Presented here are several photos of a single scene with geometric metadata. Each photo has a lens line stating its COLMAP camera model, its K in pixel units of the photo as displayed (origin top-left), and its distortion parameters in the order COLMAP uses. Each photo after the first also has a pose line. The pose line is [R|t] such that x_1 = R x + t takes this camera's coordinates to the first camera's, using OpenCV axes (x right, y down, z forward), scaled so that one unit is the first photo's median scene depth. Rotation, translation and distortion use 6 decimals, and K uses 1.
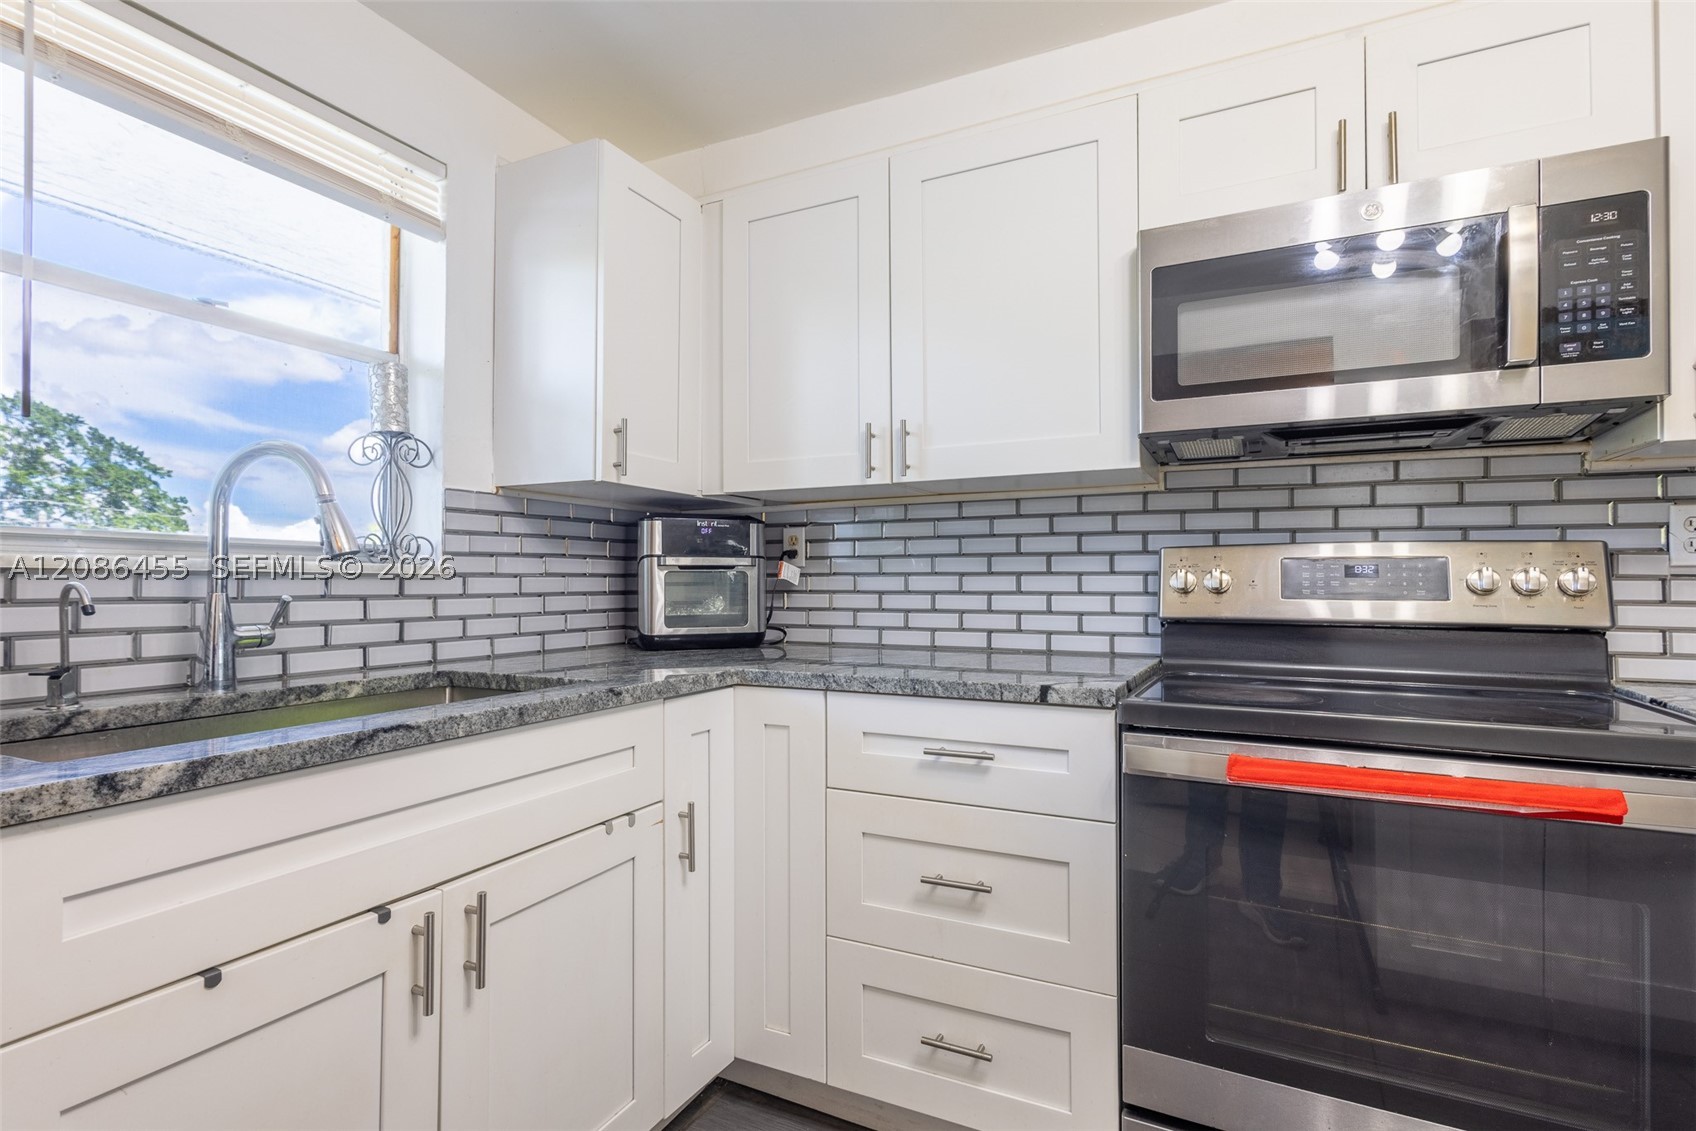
lens RADIAL K [[818.9, 0, 802.6], [0, 818.9, 568.5], [0, 0, 1]] dist [0.008958, -0.000896]
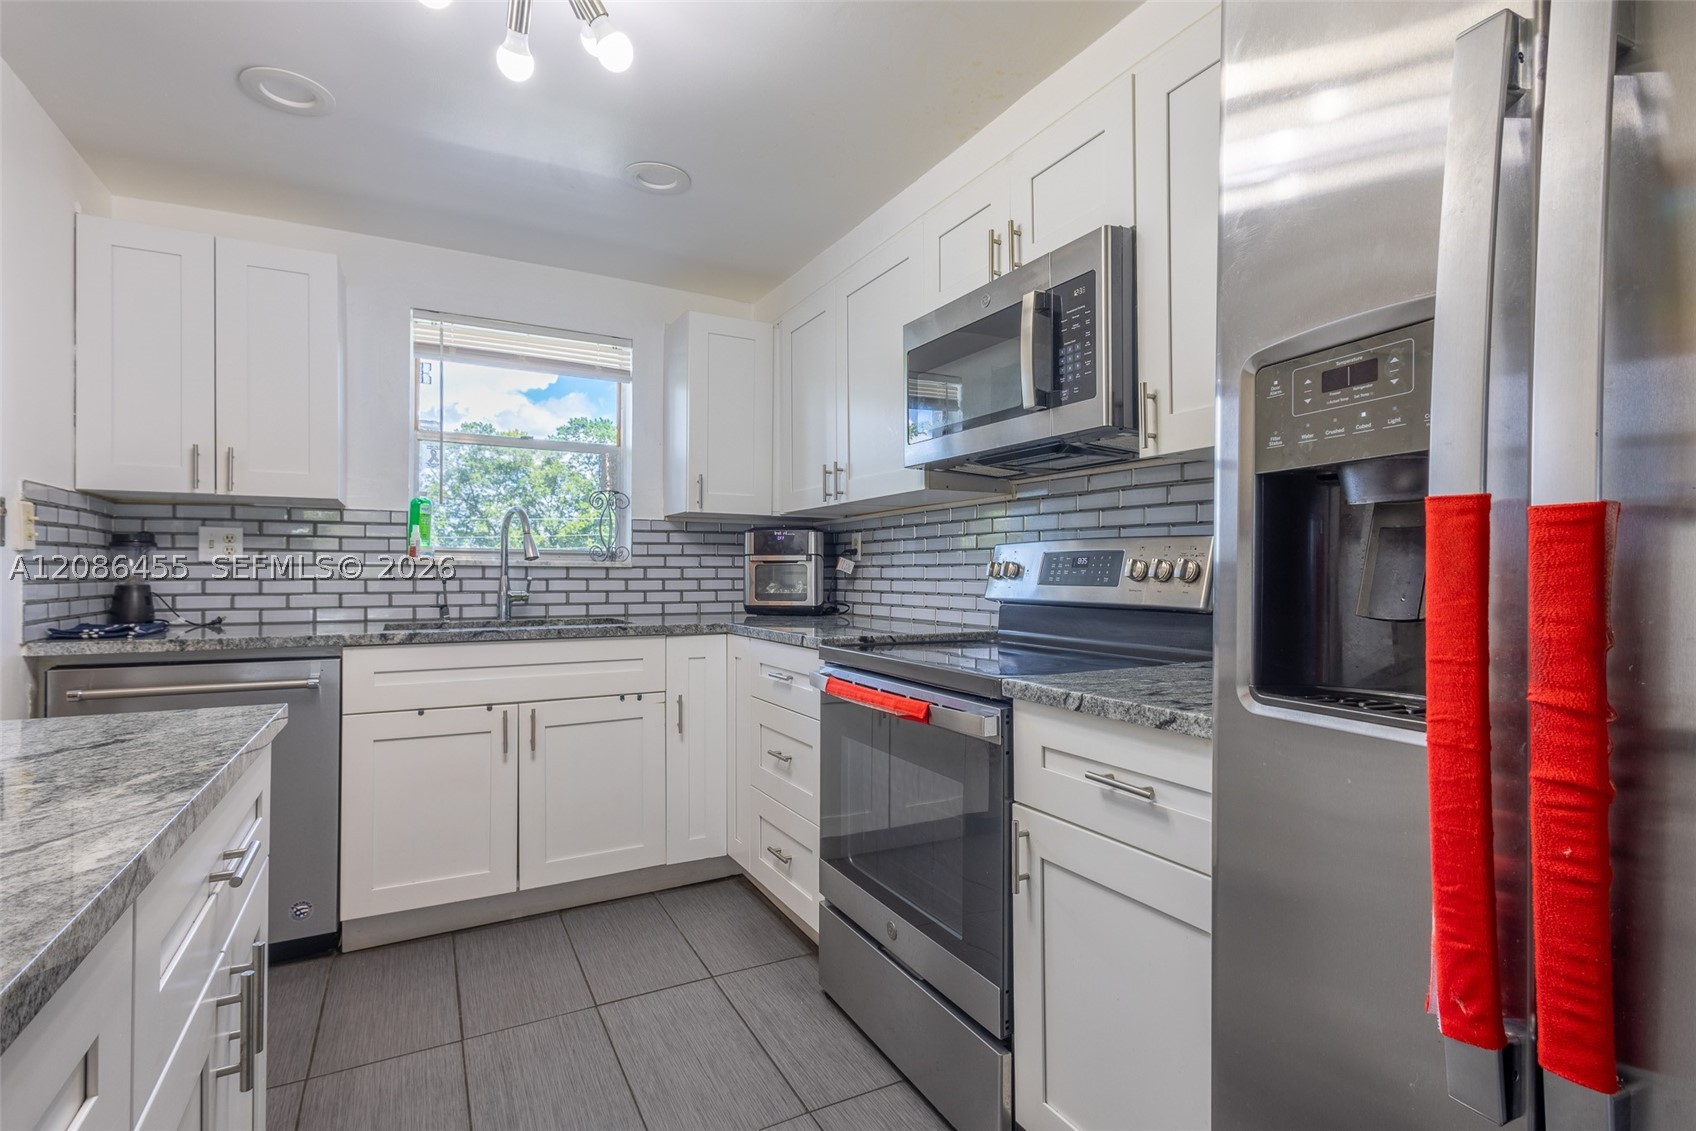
lens RADIAL K [[806.5, 0, 825.9], [0, 806.5, 570.2], [0, 0, 1]] dist [0.000433, 0.000316]
pose [[0.809847, -0.000967, -0.586641, 0.966779], [0.007644, 0.999931, 0.008903, 0.001511], [0.586592, -0.011695, 0.809798, -0.193555]]
